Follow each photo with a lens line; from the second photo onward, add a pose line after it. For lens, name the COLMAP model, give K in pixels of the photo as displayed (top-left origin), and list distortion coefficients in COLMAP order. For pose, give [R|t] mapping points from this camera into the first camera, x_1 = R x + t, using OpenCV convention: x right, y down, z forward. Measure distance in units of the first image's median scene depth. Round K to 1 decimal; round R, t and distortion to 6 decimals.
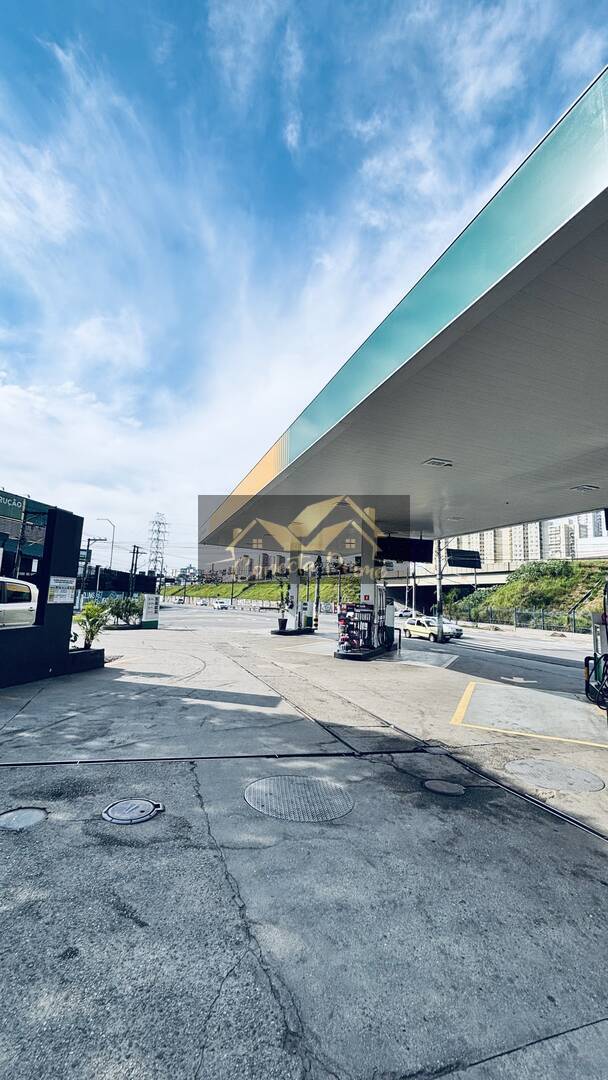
lens RADIAL K [[440.7, 0, 302.7], [0, 440.7, 538.7], [0, 0, 1]] dist [0.001850, 0.000446]
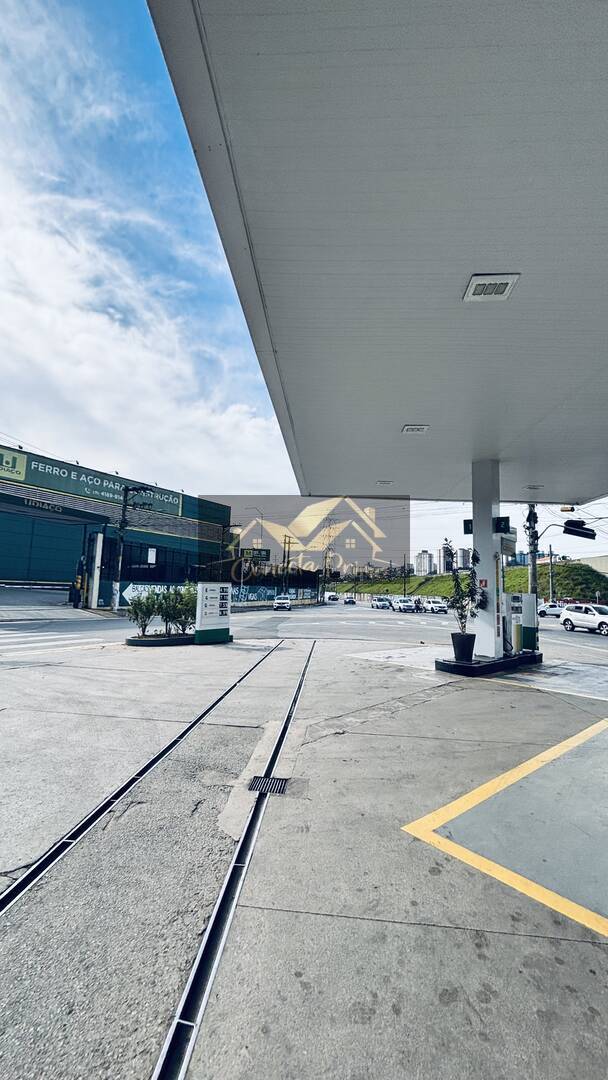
lens RADIAL K [[440.7, 0, 301.7], [0, 440.7, 537.5], [0, 0, 1]] dist [0.001850, 0.000446]
pose [[0.920258, -0.057351, -0.387087, -0.017689], [0.058752, 0.998239, -0.008224, 0.080153], [0.386877, -0.015174, 0.922006, 0.521656]]
